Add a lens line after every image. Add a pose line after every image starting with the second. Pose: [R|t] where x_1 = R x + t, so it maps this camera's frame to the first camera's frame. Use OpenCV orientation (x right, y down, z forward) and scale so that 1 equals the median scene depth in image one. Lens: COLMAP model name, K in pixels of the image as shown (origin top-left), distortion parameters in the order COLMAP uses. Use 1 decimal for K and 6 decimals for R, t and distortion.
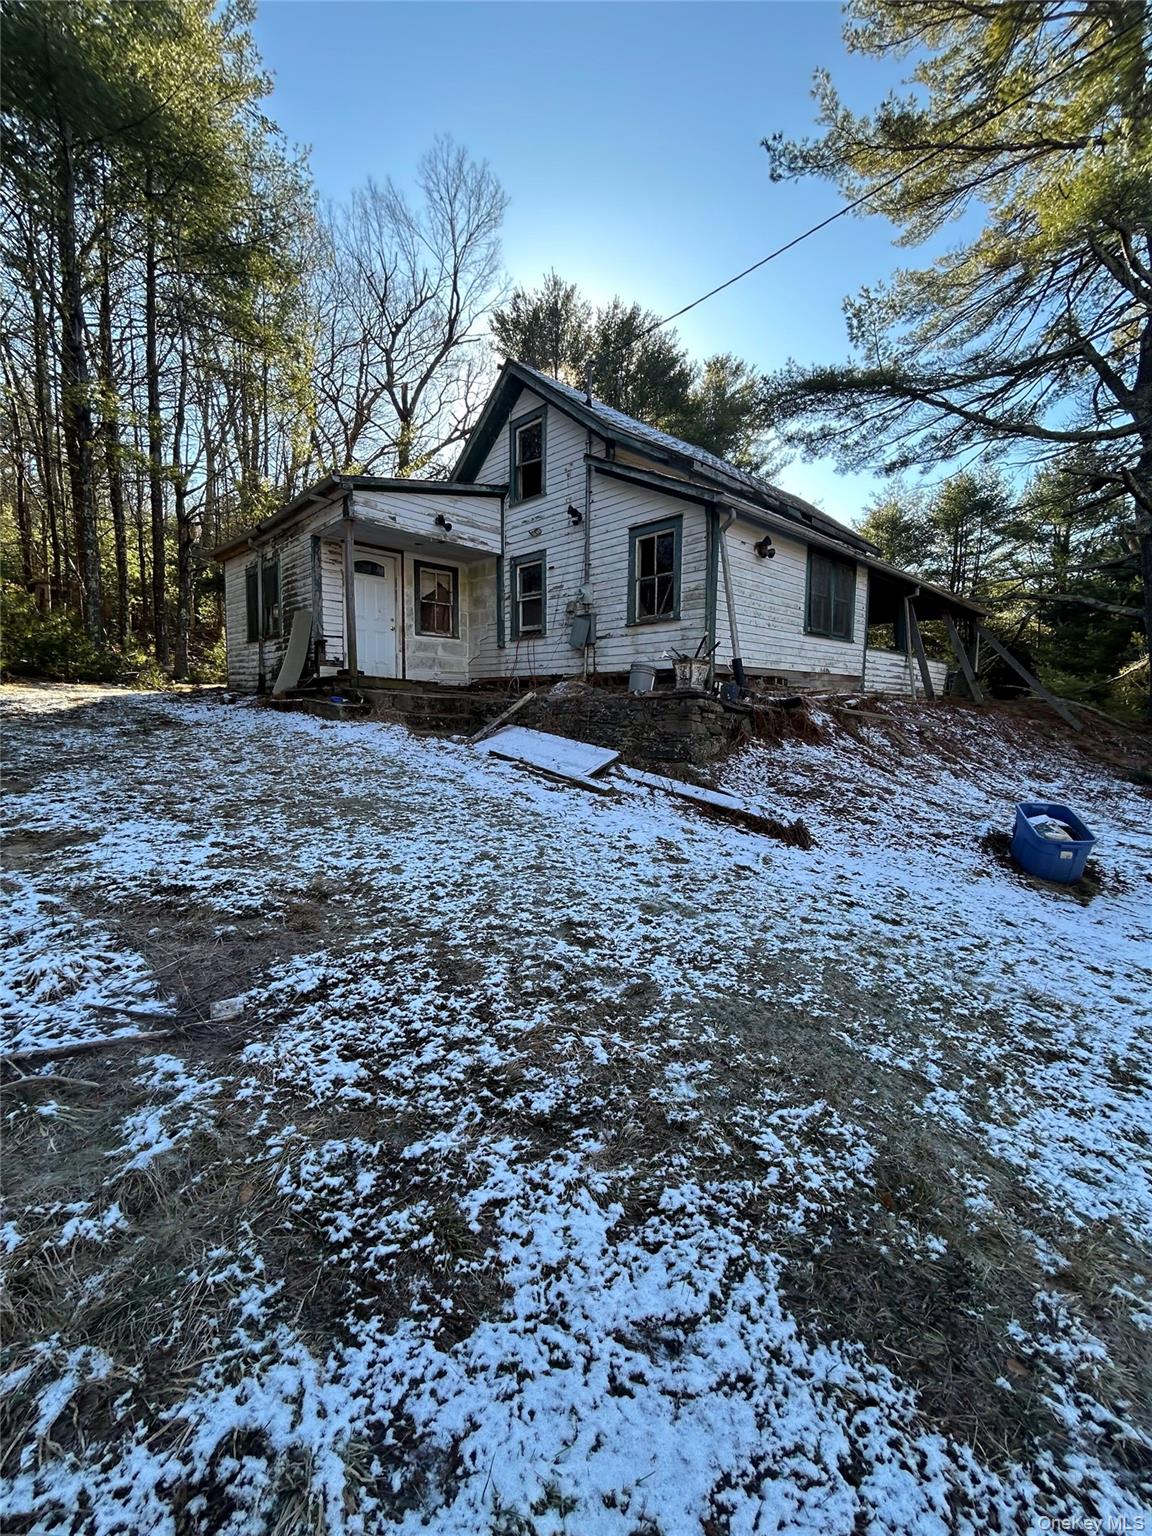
lens RADIAL K [[617.1, 0, 573.1], [0, 617.1, 767.4], [0, 0, 1]] dist [-0.002184, 0.000508]
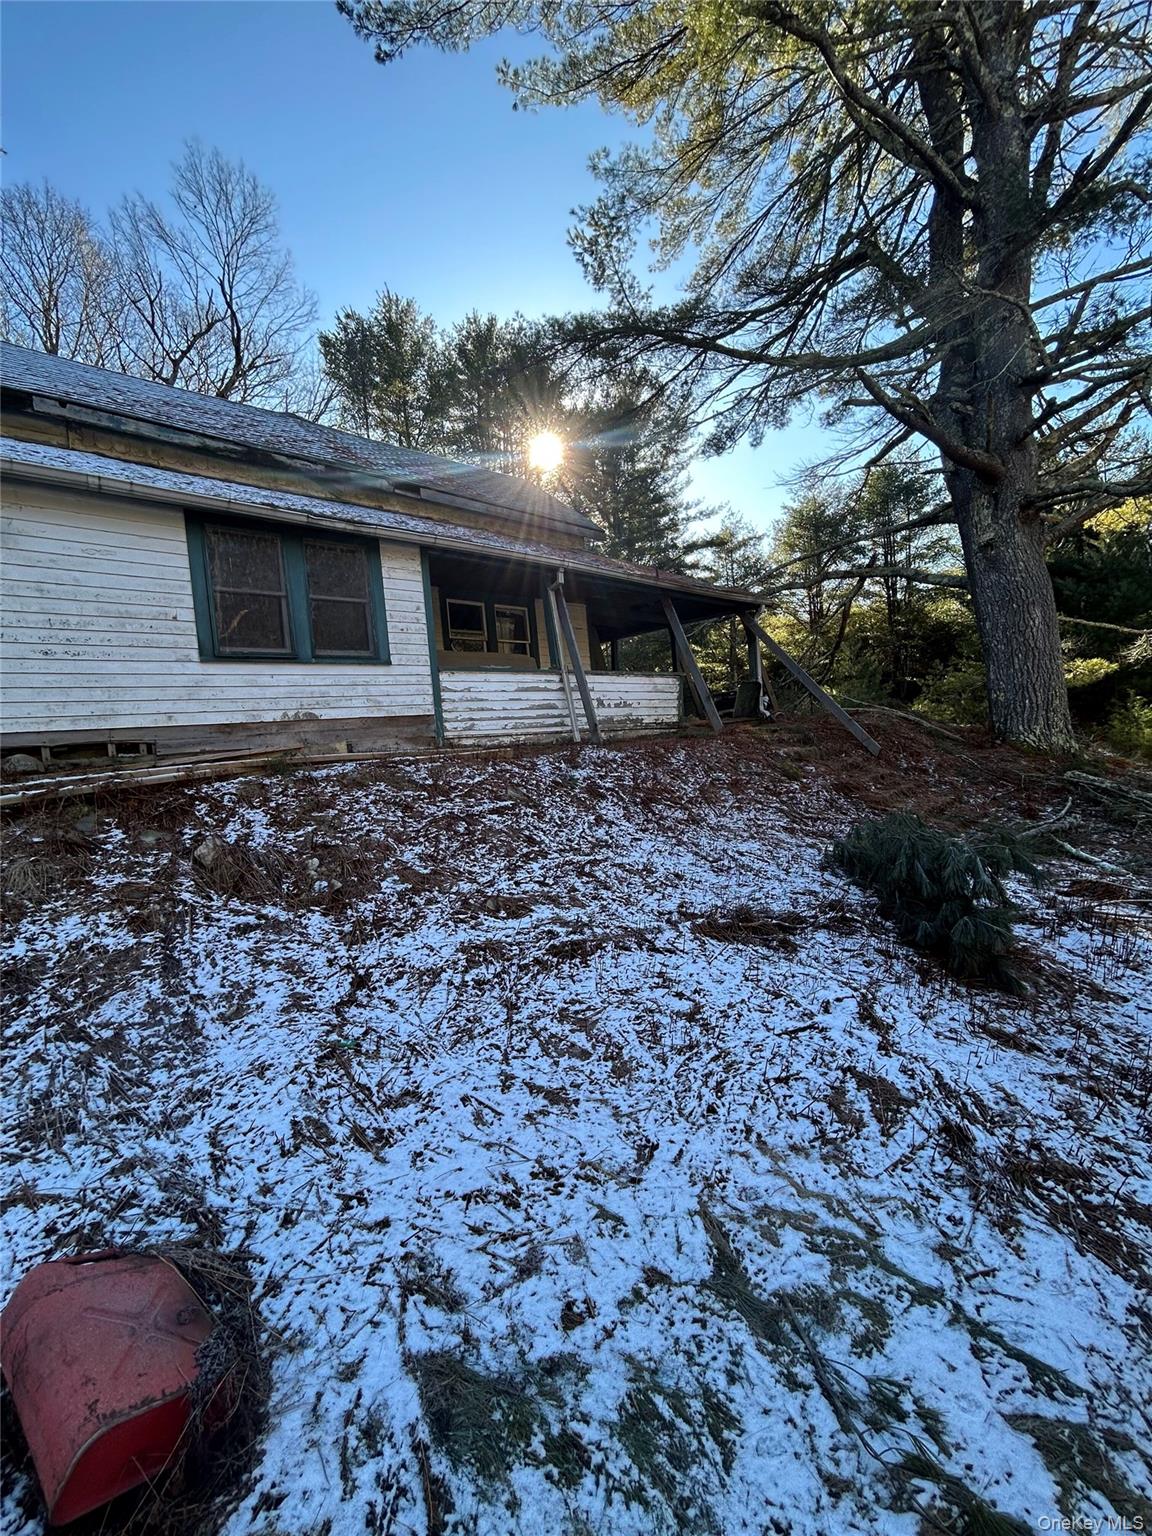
lens RADIAL K [[617.1, 0, 574.8], [0, 617.1, 767.5], [0, 0, 1]] dist [-0.002184, 0.000508]
pose [[0.995561, -0.090539, -0.025703, 1.173455], [0.089073, 0.994592, -0.053405, -0.088527], [0.030399, 0.050879, 0.998242, 0.707953]]
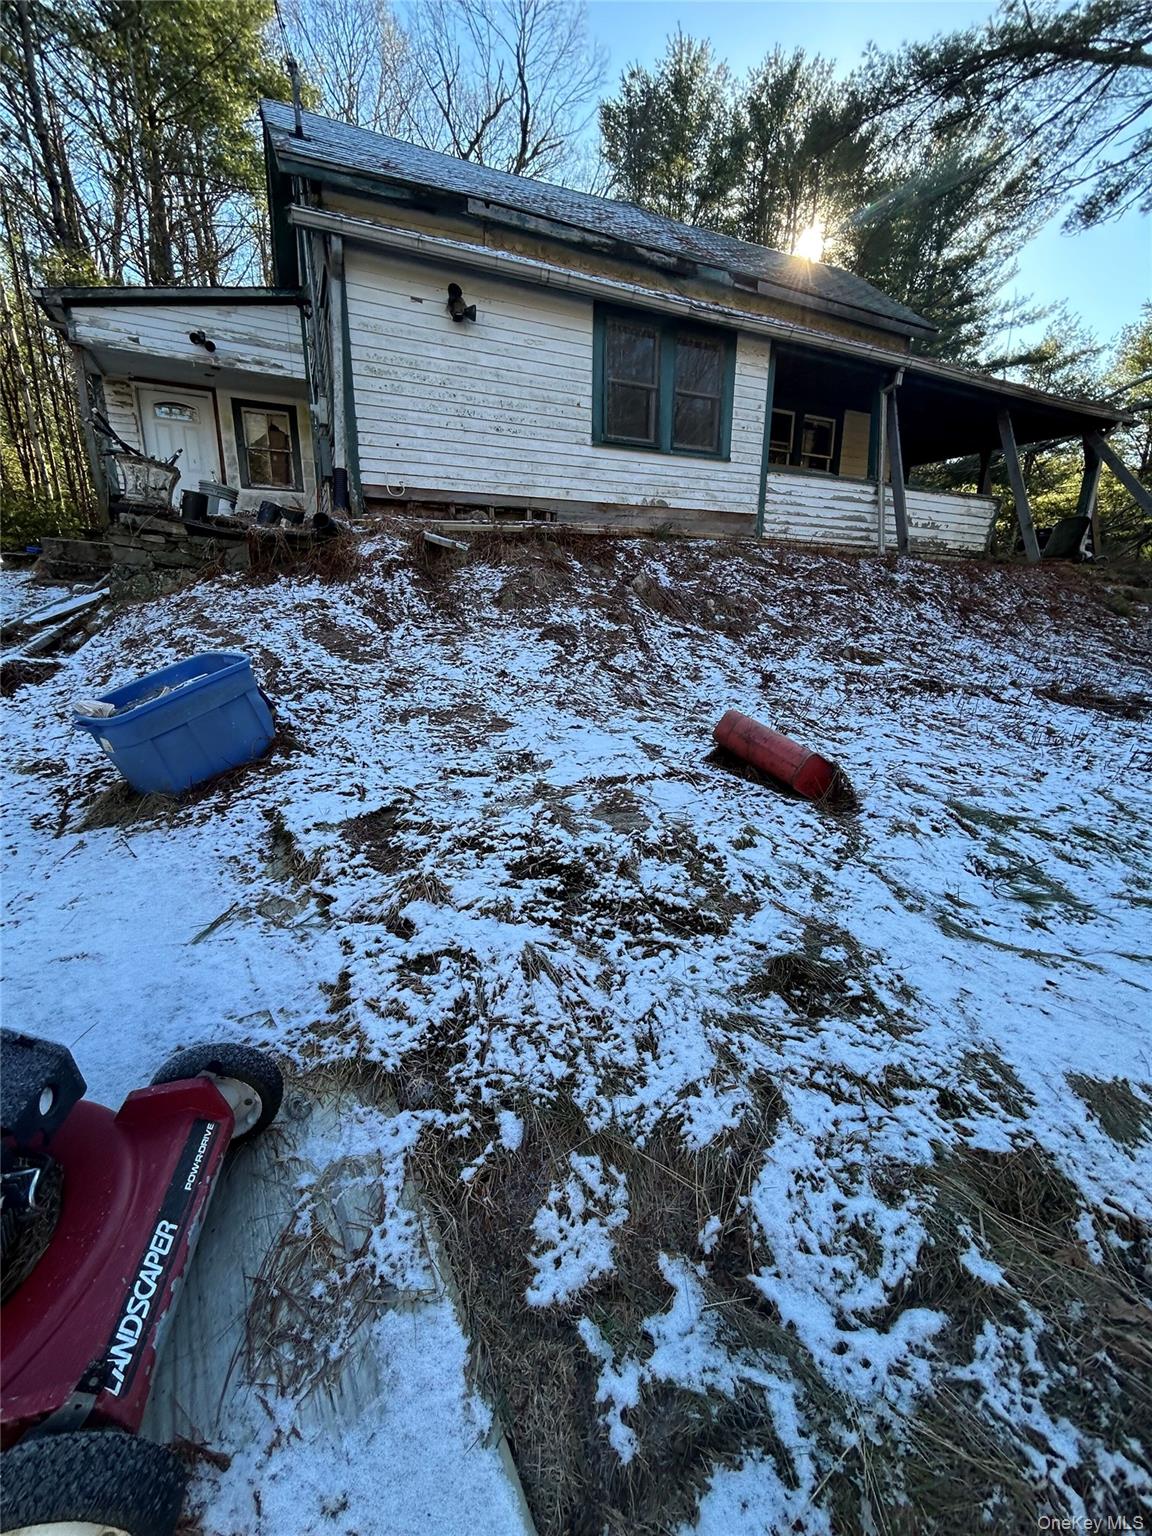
lens RADIAL K [[617.1, 0, 578.0], [0, 617.1, 764.6], [0, 0, 1]] dist [-0.002184, 0.000508]
pose [[0.945152, 0.083141, -0.315872, 0.979906], [-0.033290, 0.986546, 0.160058, 0.045799], [0.324929, -0.140764, 0.935204, 0.473245]]
